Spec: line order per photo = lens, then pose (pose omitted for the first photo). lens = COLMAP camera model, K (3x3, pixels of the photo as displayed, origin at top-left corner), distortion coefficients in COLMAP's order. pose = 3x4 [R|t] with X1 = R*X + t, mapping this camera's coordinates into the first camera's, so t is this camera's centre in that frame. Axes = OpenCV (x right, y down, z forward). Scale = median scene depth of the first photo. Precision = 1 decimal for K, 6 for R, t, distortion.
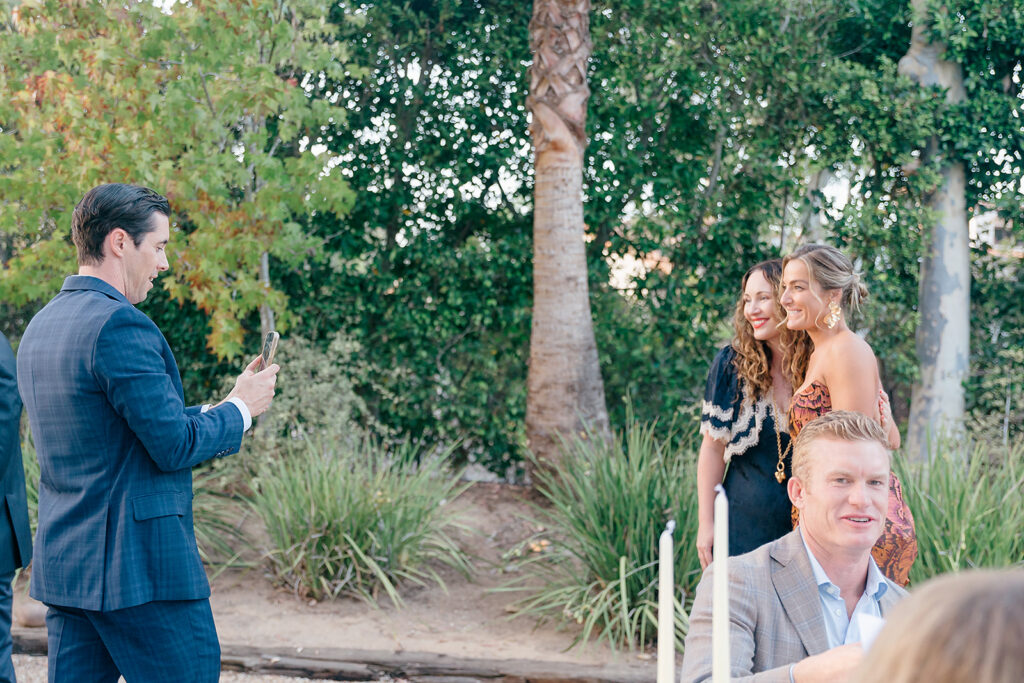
lens RADIAL K [[1412.7, 0, 510.2], [0, 1412.7, 334.7], [0, 0, 1]] dist [0.021918, 0.000000]
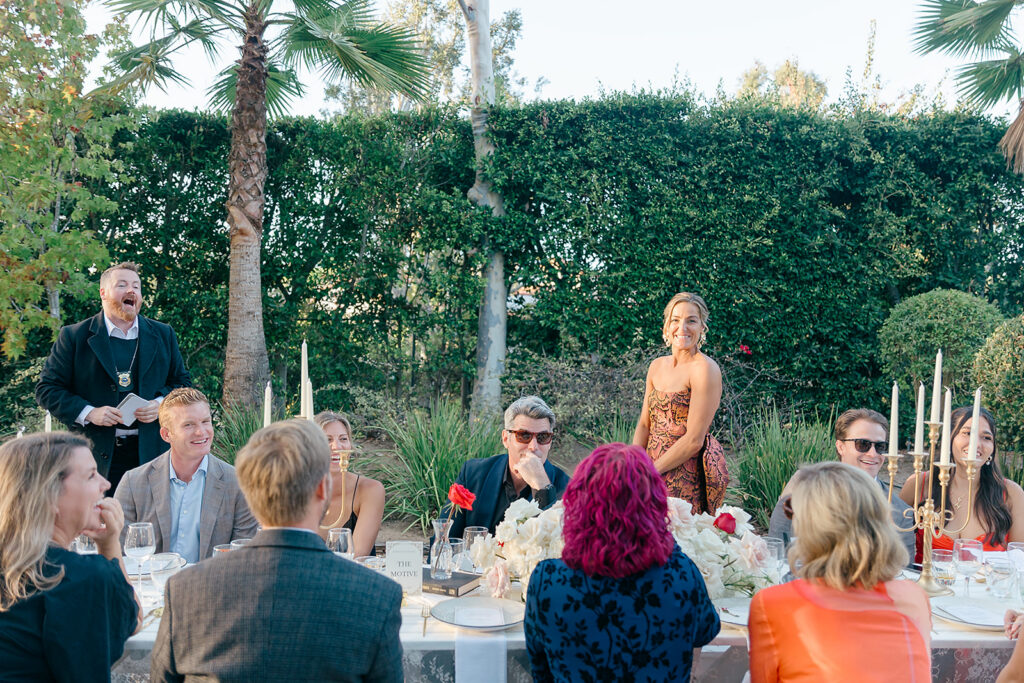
lens RADIAL K [[901.7, 0, 512.4], [0, 901.7, 351.6], [0, 0, 1]] dist [-0.008471, 0.030823]
pose [[0.973341, 0.012943, 0.228998, 0.082845], [-0.013769, 0.999903, 0.002012, -0.000409], [-0.228950, -0.005111, 0.973425, -0.081136]]
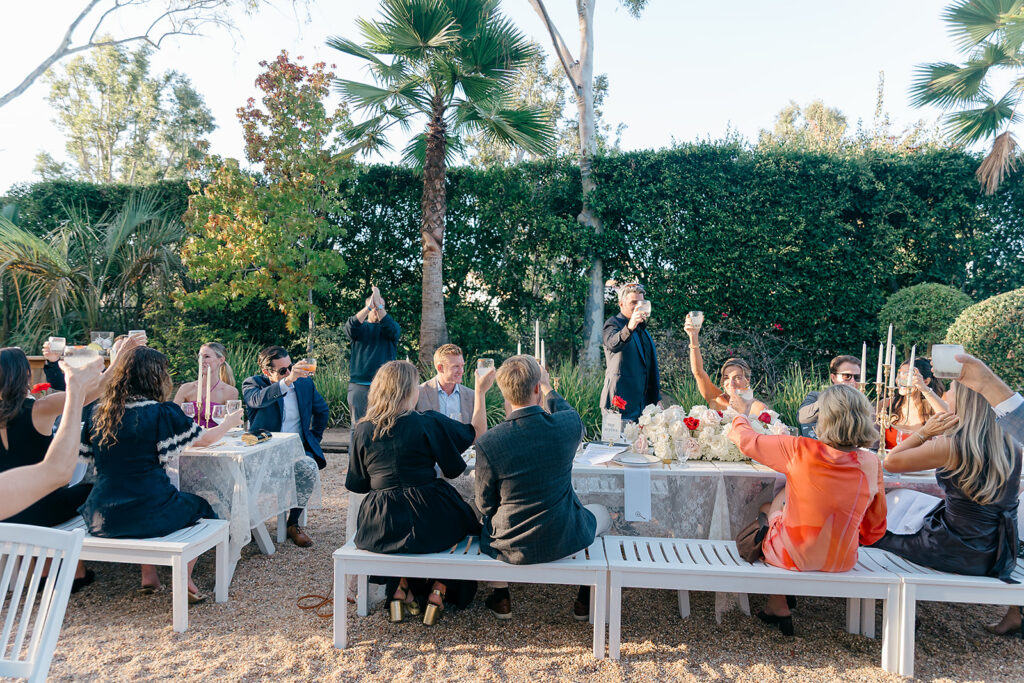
lens RADIAL K [[680.4, 0, 515.9], [0, 680.4, 345.8], [0, 0, 1]] dist [0.007741, -0.007812]
pose [[0.993238, 0.010171, 0.115654, 0.036220], [-0.013345, 0.999554, 0.026703, 0.002085], [-0.115331, -0.028066, 0.992931, -0.171462]]
